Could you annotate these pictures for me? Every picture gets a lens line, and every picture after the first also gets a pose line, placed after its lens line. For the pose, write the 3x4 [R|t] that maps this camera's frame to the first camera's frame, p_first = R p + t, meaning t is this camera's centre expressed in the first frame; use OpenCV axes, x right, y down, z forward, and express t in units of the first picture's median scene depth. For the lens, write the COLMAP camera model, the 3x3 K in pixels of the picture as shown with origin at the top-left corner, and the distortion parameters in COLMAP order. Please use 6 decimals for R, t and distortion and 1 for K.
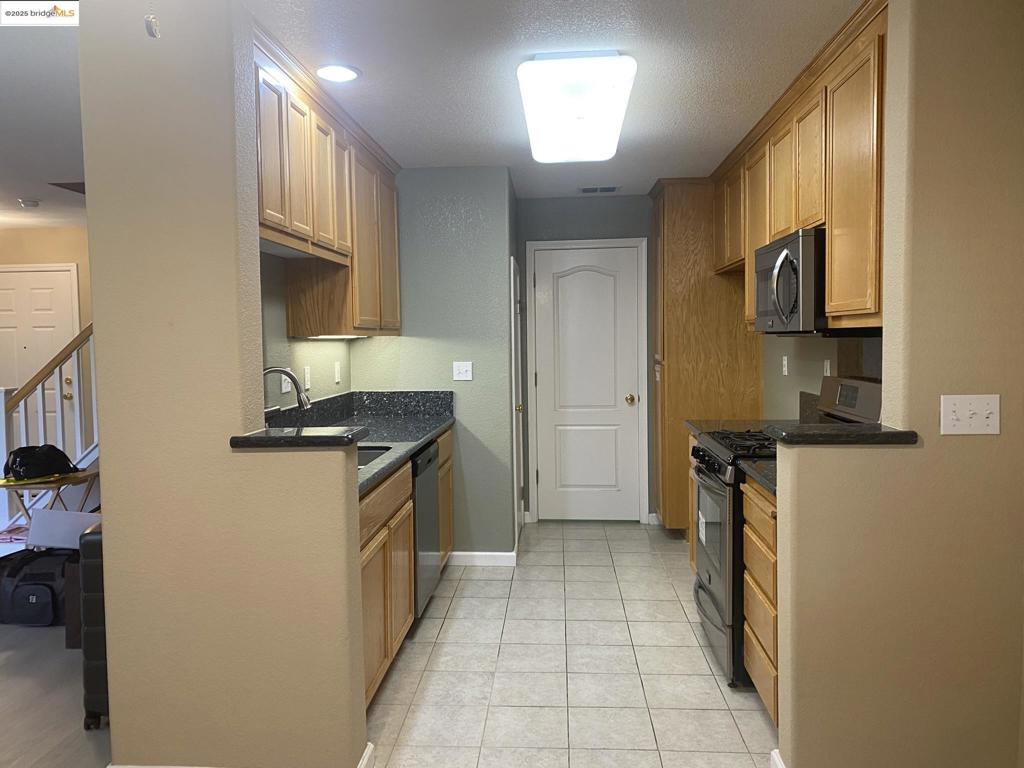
lens RADIAL K [[772.3, 0, 514.8], [0, 772.3, 378.3], [0, 0, 1]] dist [0.003549, -0.001419]
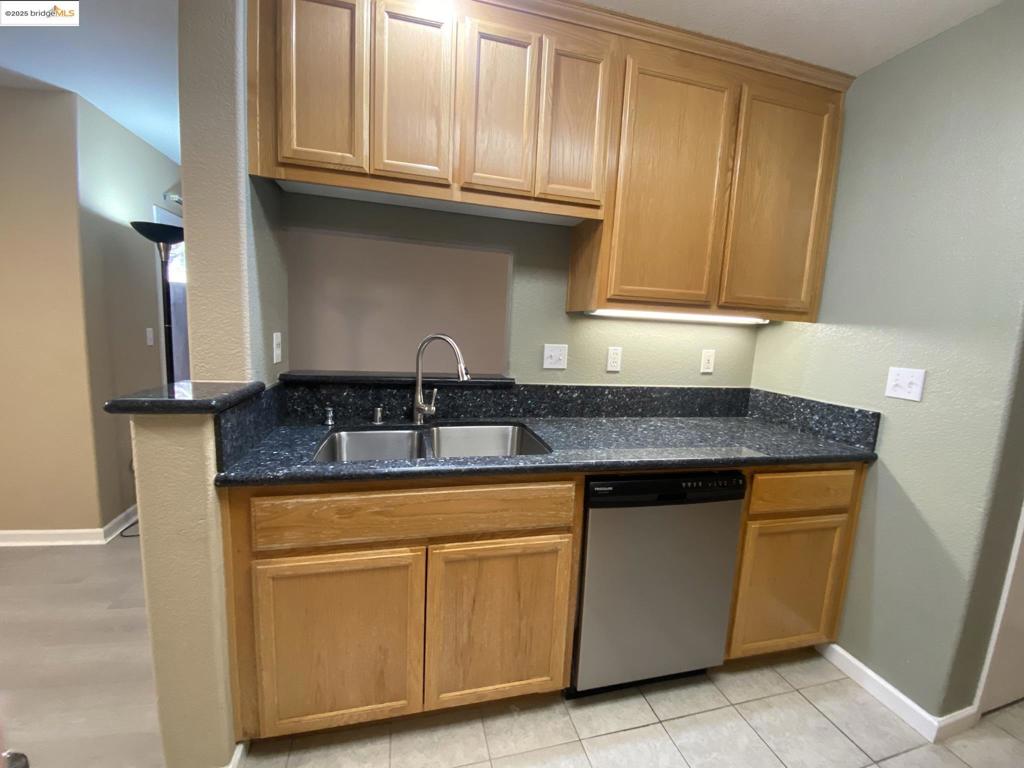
lens RADIAL K [[414.4, 0, 513.0], [0, 414.4, 385.5], [0, 0, 1]] dist [-0.001377, -0.006026]
pose [[0.305262, 0.150090, -0.940366, 0.152122], [-0.103282, 0.986894, 0.123989, -0.016726], [0.946651, 0.059273, 0.316762, 0.653584]]
